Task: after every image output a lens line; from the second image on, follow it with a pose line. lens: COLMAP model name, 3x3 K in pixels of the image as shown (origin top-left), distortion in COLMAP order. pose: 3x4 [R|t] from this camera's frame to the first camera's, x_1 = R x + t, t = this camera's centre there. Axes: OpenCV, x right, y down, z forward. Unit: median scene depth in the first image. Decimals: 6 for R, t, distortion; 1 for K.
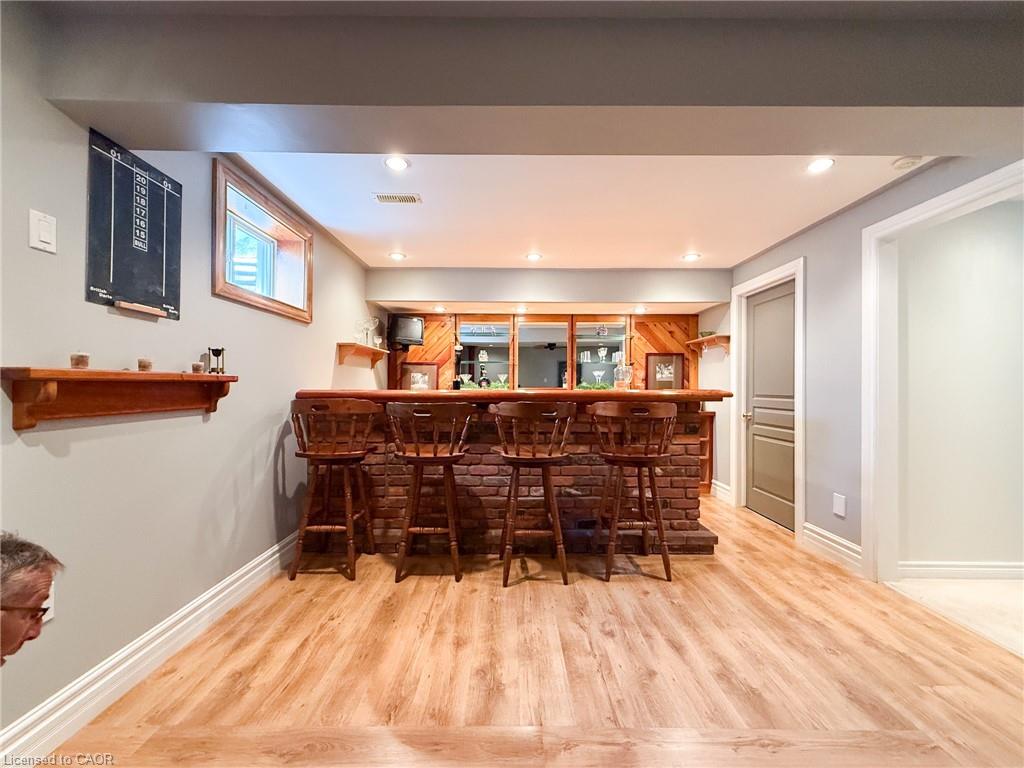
lens RADIAL K [[409.9, 0, 512.0], [0, 409.9, 384.0], [0, 0, 1]] dist [-0.000069, -0.000019]
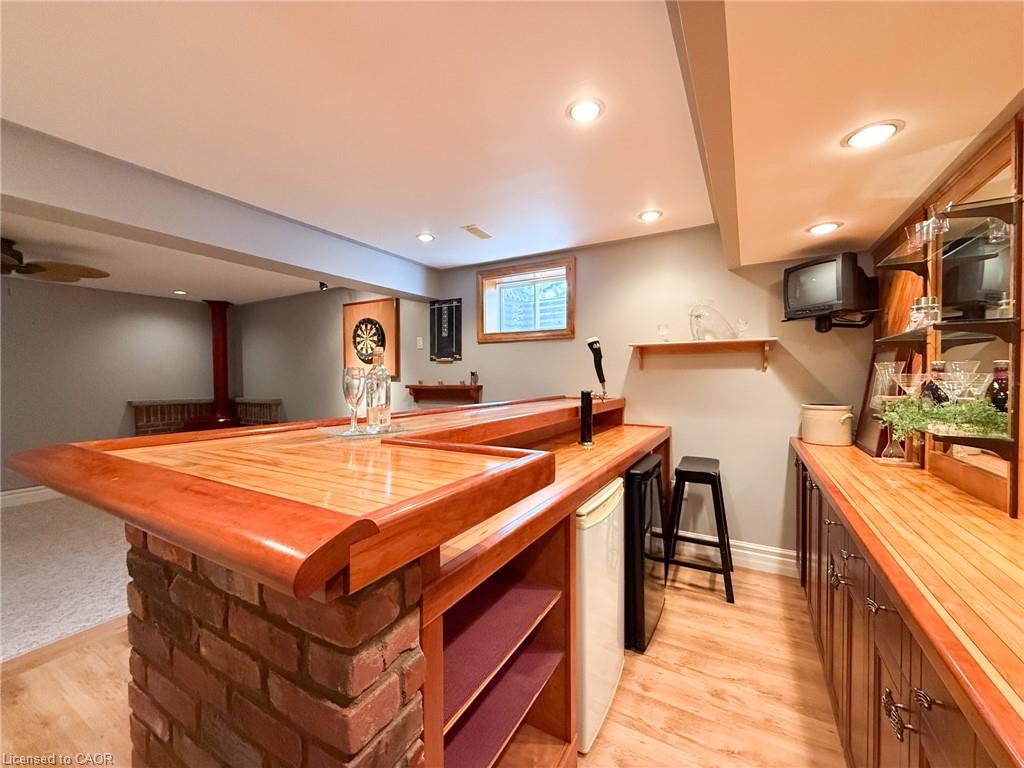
lens RADIAL K [[409.9, 0, 512.0], [0, 409.9, 384.0], [0, 0, 1]] dist [-0.000069, -0.000019]
pose [[-0.497591, 0.010611, -0.867347, 1.026741], [0.005228, 0.999944, 0.009234, -0.052990], [0.867396, 0.000060, -0.497618, 2.499780]]
